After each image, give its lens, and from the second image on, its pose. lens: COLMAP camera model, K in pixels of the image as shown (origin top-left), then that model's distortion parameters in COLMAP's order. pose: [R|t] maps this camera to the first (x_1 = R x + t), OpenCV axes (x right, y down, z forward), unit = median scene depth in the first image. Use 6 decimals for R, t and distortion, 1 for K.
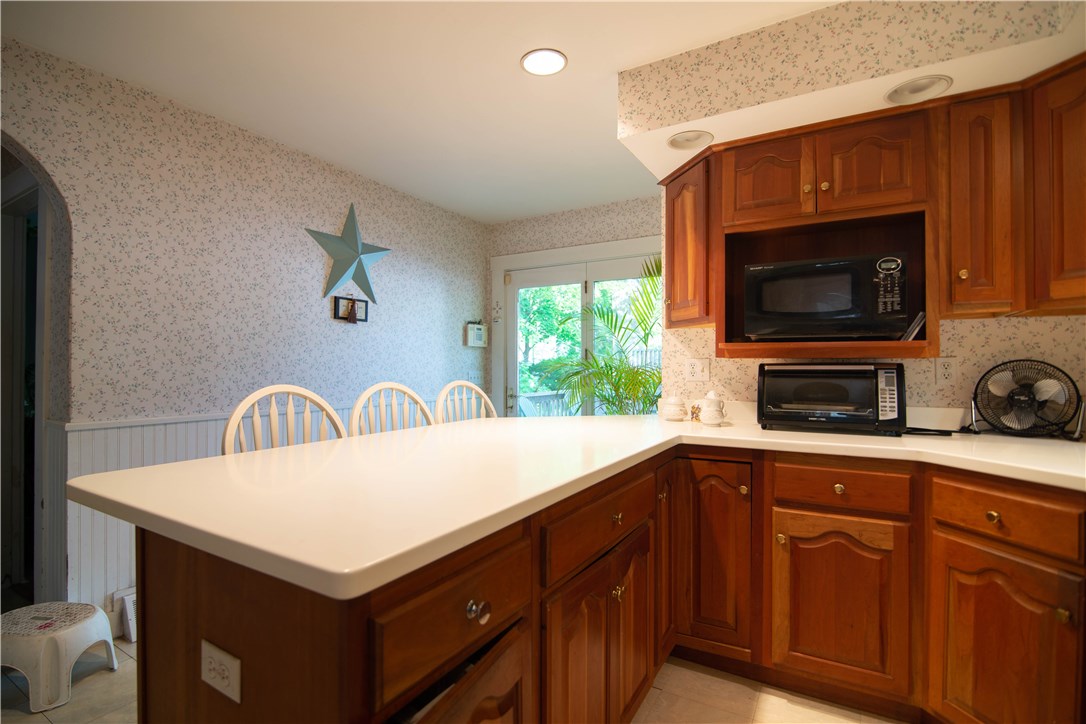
lens RADIAL K [[514.4, 0, 517.0], [0, 514.4, 361.3], [0, 0, 1]] dist [-0.020981, 0.002381]
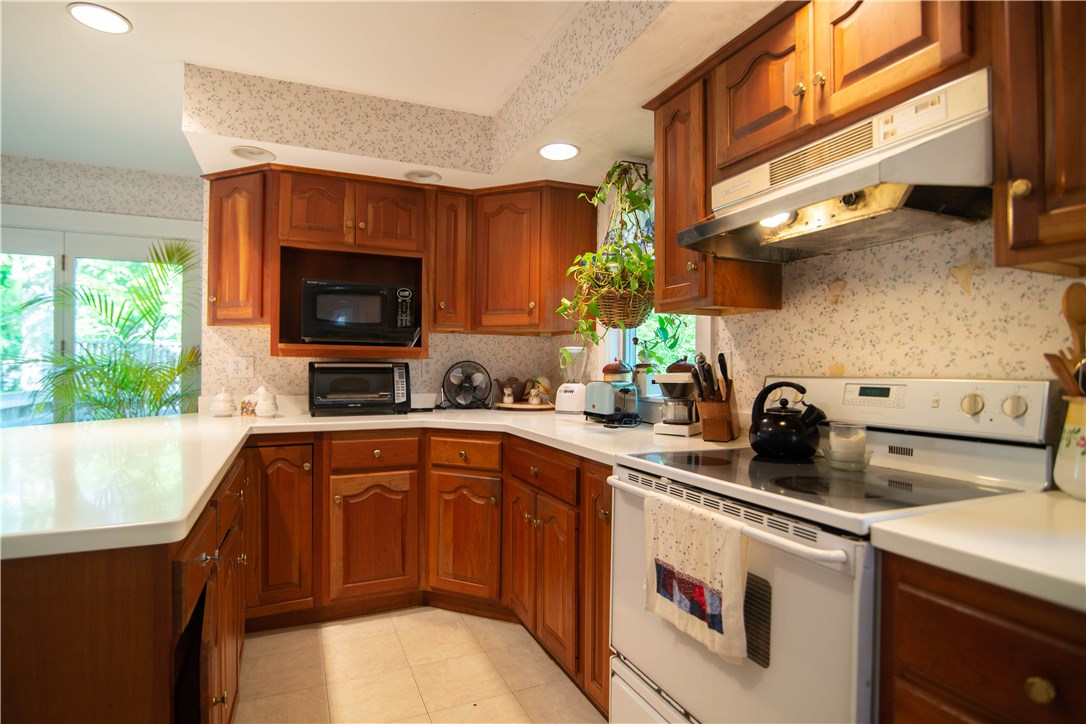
lens RADIAL K [[556.8, 0, 532.6], [0, 556.8, 364.3], [0, 0, 1]] dist [-0.015784, 0.003745]
pose [[0.569859, 0.005107, 0.821727, -0.324557], [-0.013917, 0.999897, 0.003437, -0.001575], [-0.821625, -0.013394, 0.569872, -0.175828]]
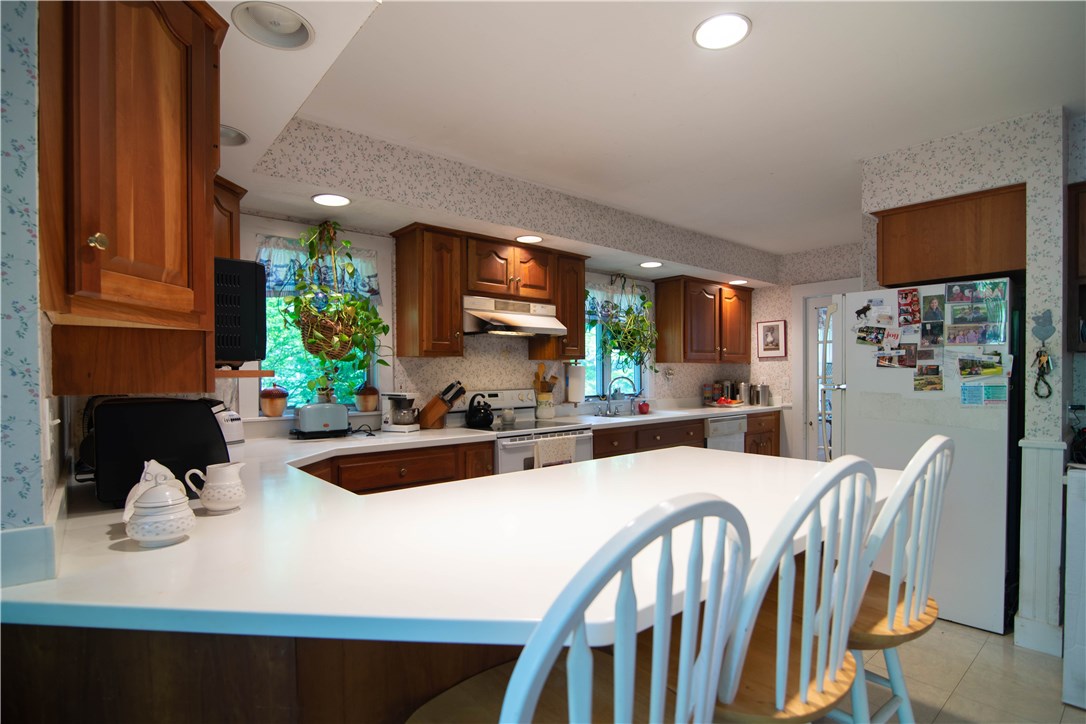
lens RADIAL K [[514.4, 0, 516.3], [0, 514.4, 375.8], [0, 0, 1]] dist [-0.020981, 0.002381]
pose [[-0.939418, 0.007858, 0.342684, -0.131282], [0.003431, 0.999903, -0.013524, -0.013368], [-0.342757, -0.011529, -0.939353, 1.658689]]
